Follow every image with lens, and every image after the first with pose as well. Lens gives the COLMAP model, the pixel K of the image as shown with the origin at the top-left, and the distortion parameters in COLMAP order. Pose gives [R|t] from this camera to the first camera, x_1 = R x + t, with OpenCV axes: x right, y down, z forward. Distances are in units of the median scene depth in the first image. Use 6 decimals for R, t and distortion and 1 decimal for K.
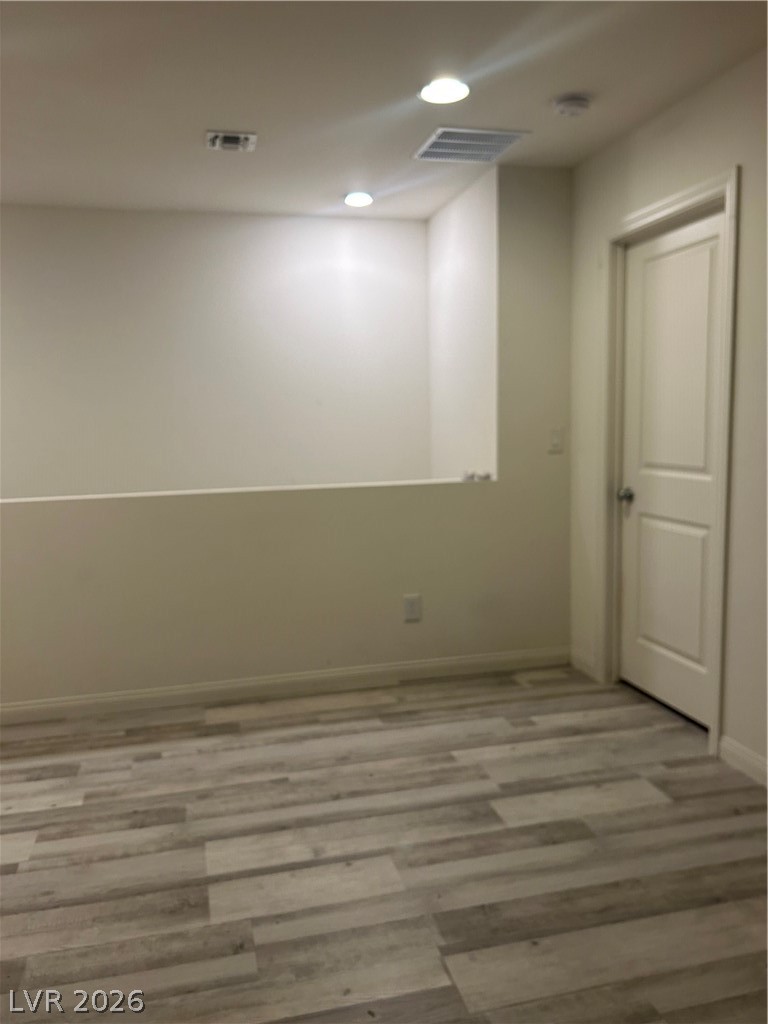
lens RADIAL K [[769.0, 0, 381.2], [0, 769.0, 517.2], [0, 0, 1]] dist [0.035717, -0.042334]
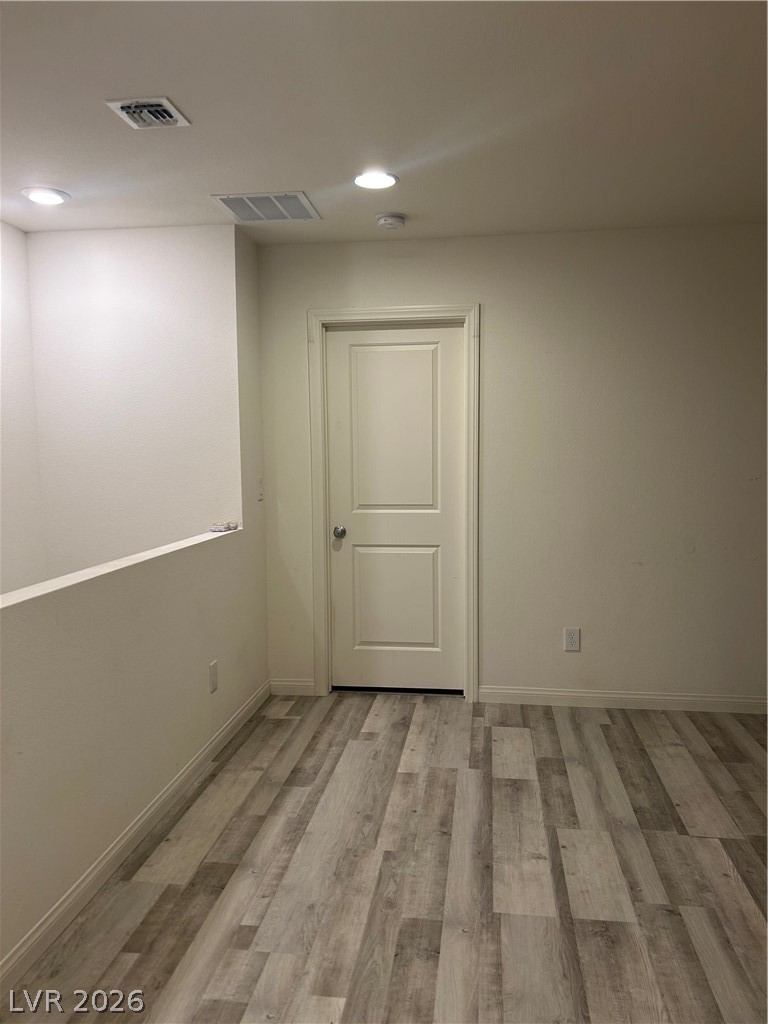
lens RADIAL K [[769.0, 0, 355.4], [0, 769.0, 515.7], [0, 0, 1]] dist [0.035717, -0.042334]
pose [[0.386360, -0.059718, 0.920413, -0.983874], [0.122046, 0.992437, 0.013160, -0.083289], [-0.914238, 0.107248, 0.390726, 0.631691]]
